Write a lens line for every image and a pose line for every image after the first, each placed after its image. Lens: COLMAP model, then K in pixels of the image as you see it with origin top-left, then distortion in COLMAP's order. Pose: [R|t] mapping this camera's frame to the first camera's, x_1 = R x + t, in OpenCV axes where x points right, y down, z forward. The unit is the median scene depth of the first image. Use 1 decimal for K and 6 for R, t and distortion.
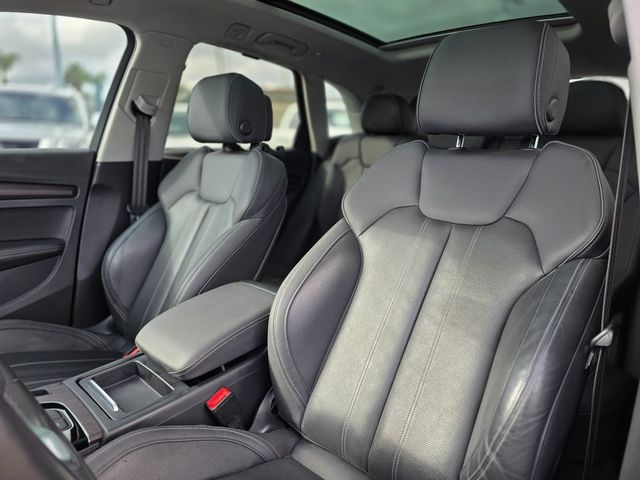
lens RADIAL K [[436.8, 0, 320.0], [0, 436.8, 240.0], [0, 0, 1]] dist [0.044931, -0.054028]
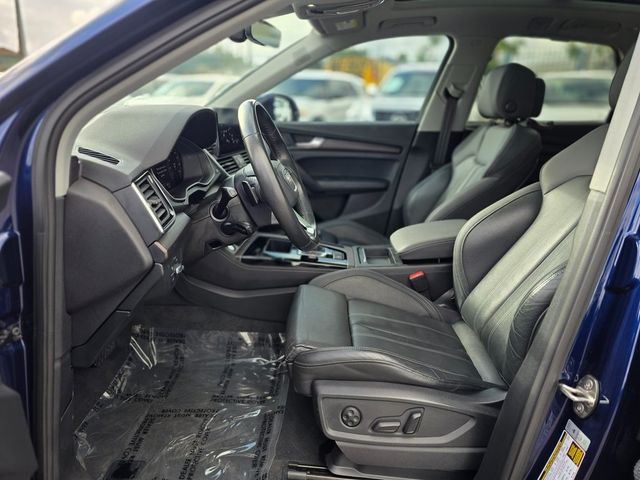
lens RADIAL K [[436.8, 0, 320.0], [0, 436.8, 240.0], [0, 0, 1]] dist [0.044931, -0.054028]
pose [[0.677725, 0.204890, -0.706193, 0.390237], [-0.154983, 0.978623, 0.135196, 0.032358], [0.718797, 0.017822, 0.694992, -0.255929]]
